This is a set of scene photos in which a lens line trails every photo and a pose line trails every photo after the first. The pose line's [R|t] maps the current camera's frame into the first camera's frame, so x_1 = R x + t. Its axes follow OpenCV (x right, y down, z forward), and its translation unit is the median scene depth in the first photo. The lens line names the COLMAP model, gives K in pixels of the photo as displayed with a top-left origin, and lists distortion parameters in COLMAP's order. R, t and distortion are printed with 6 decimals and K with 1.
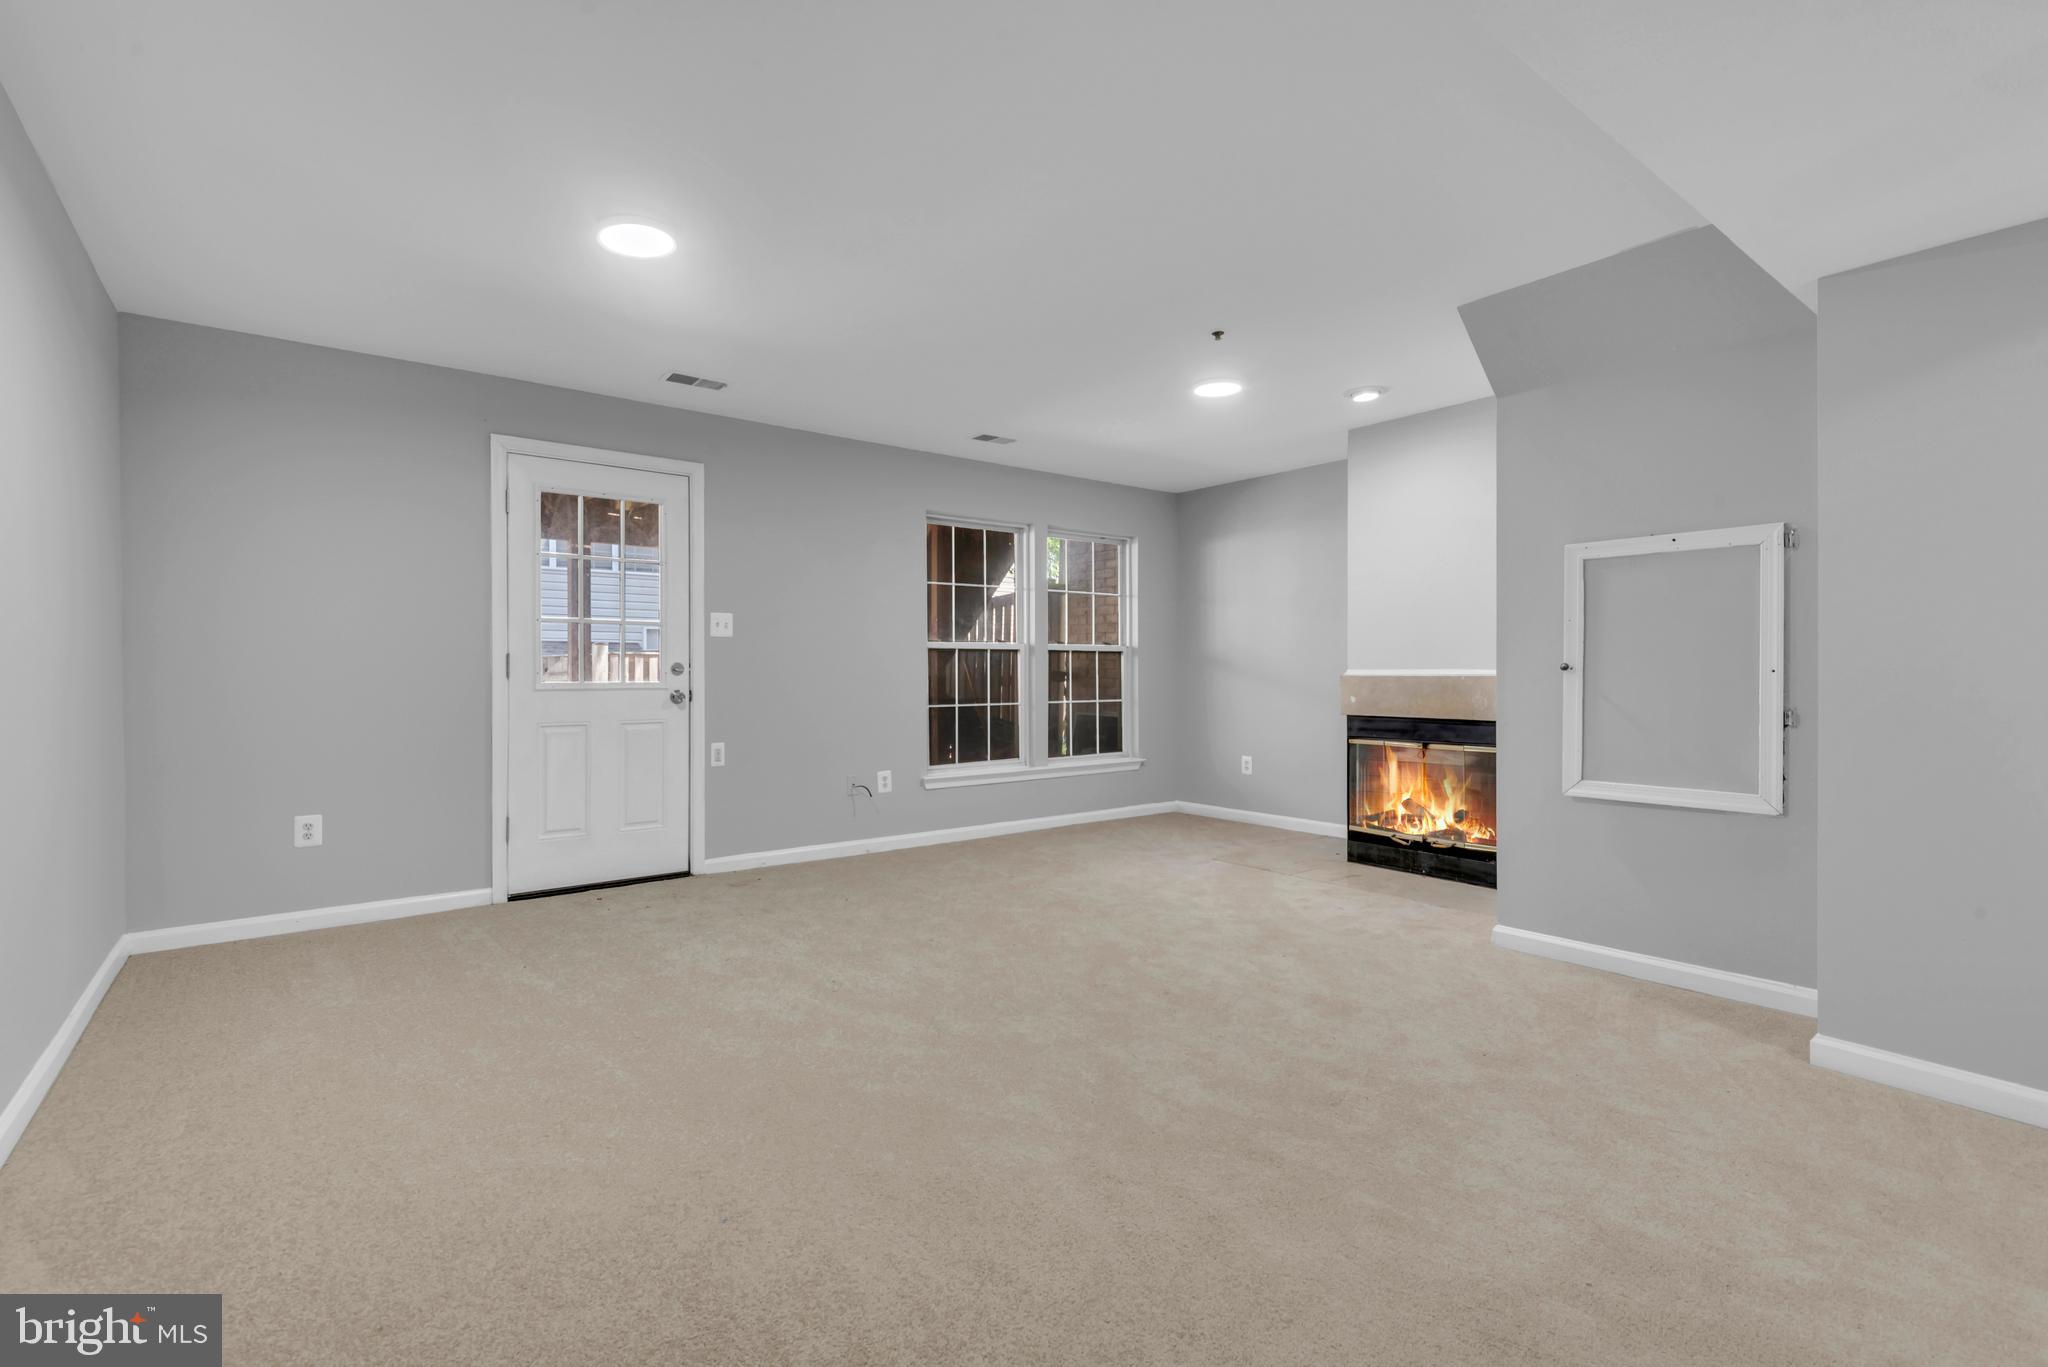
lens RADIAL K [[960.4, 0, 1034.1], [0, 960.4, 676.2], [0, 0, 1]] dist [0.013977, -0.009107]
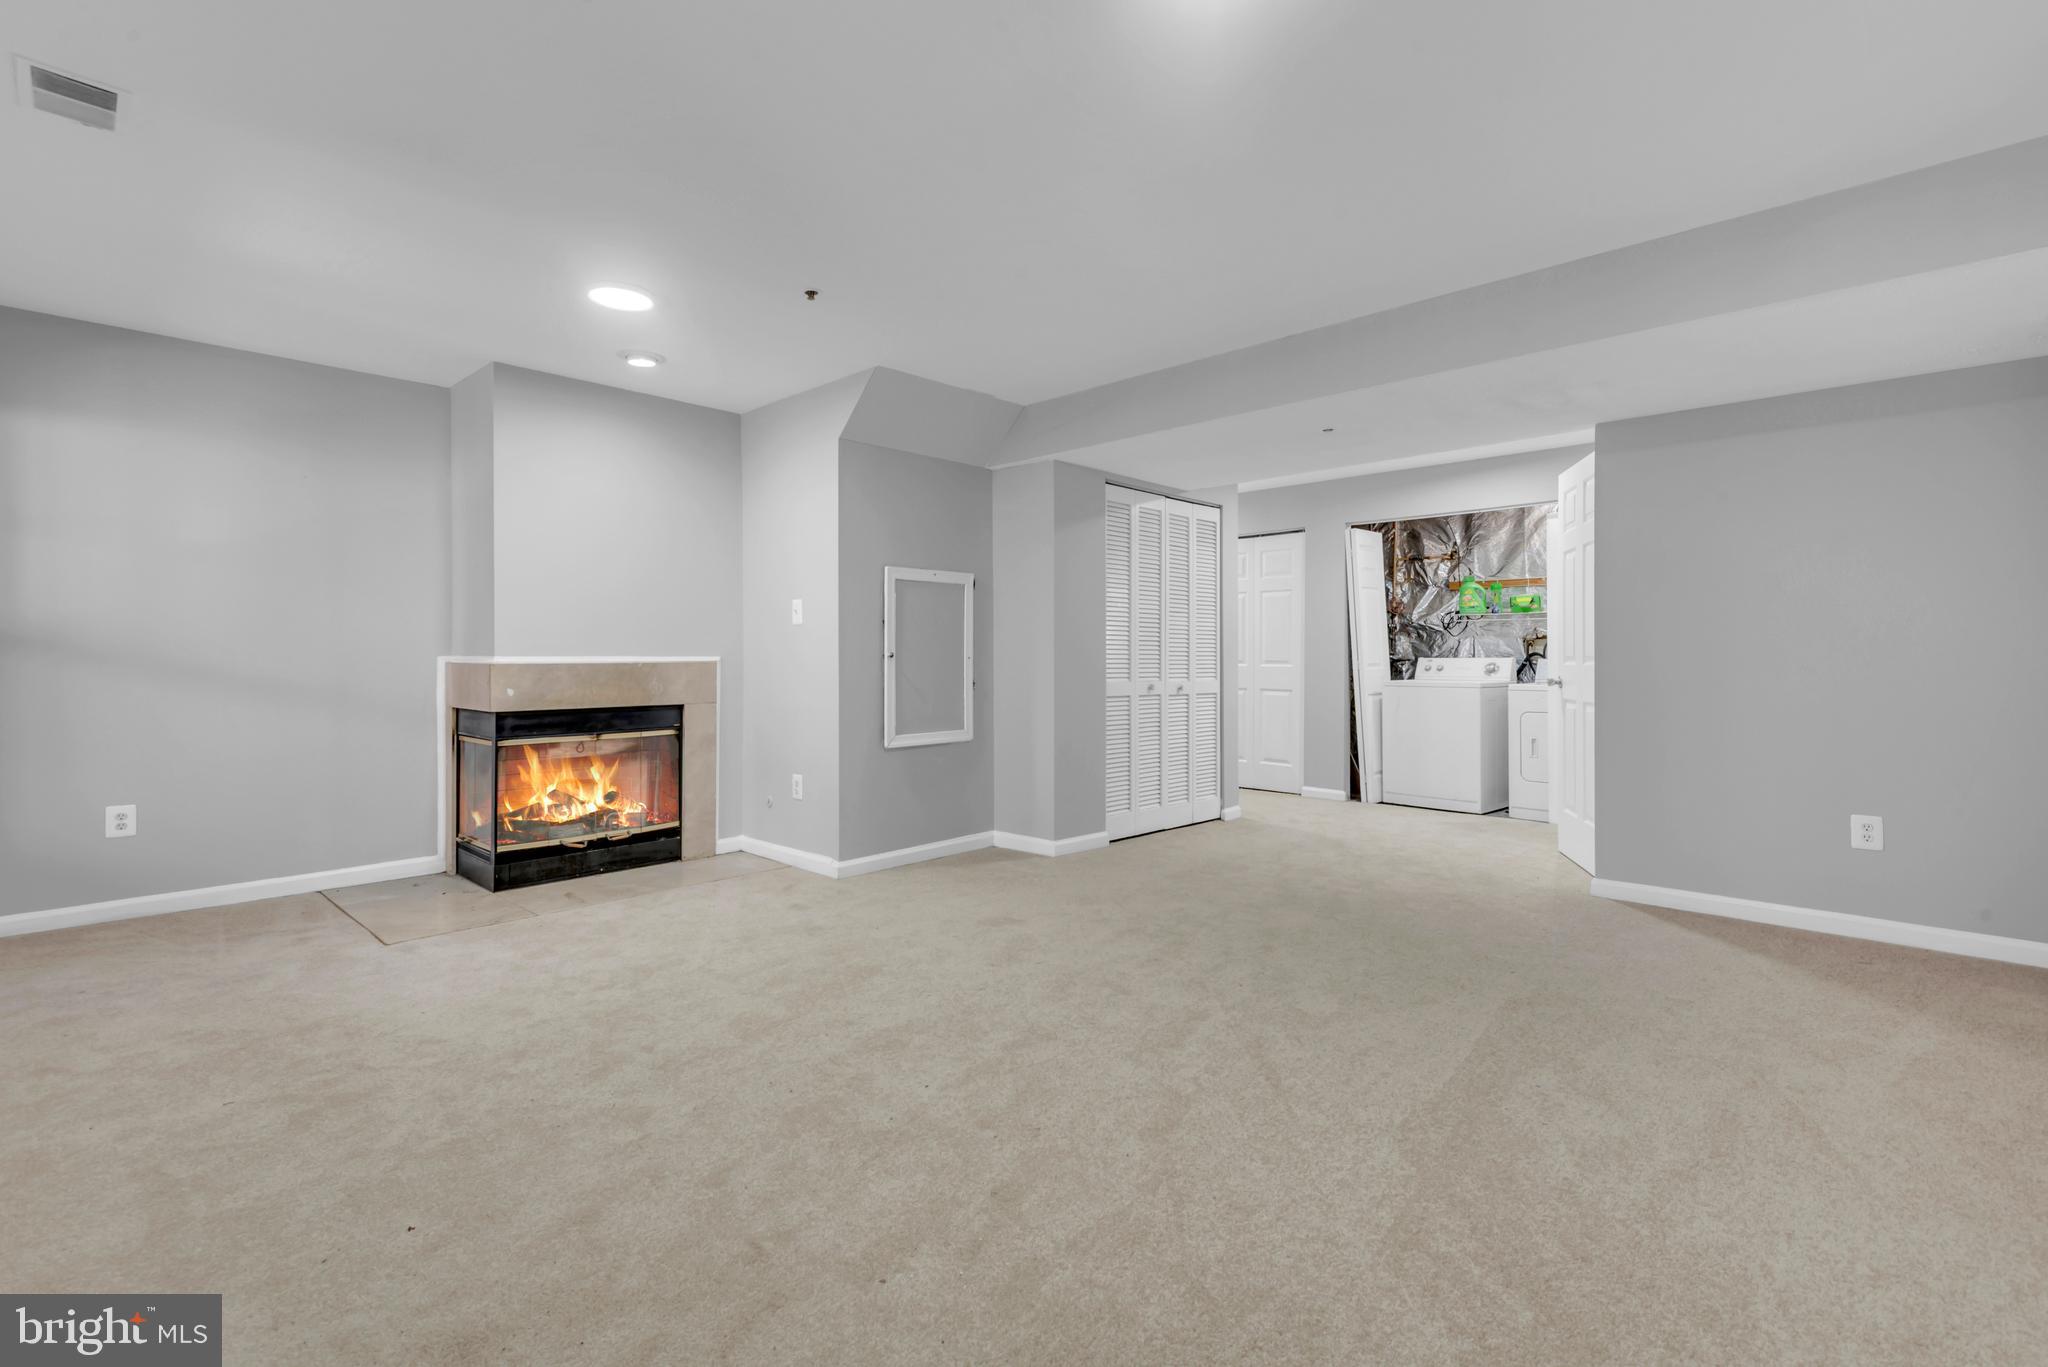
lens RADIAL K [[960.4, 0, 1030.3], [0, 960.4, 672.2], [0, 0, 1]] dist [0.013977, -0.009107]
pose [[-0.189004, -0.011952, 0.981904, -0.697392], [0.006885, 0.999885, 0.013496, -0.001399], [-0.981952, 0.009312, -0.188900, 0.882207]]
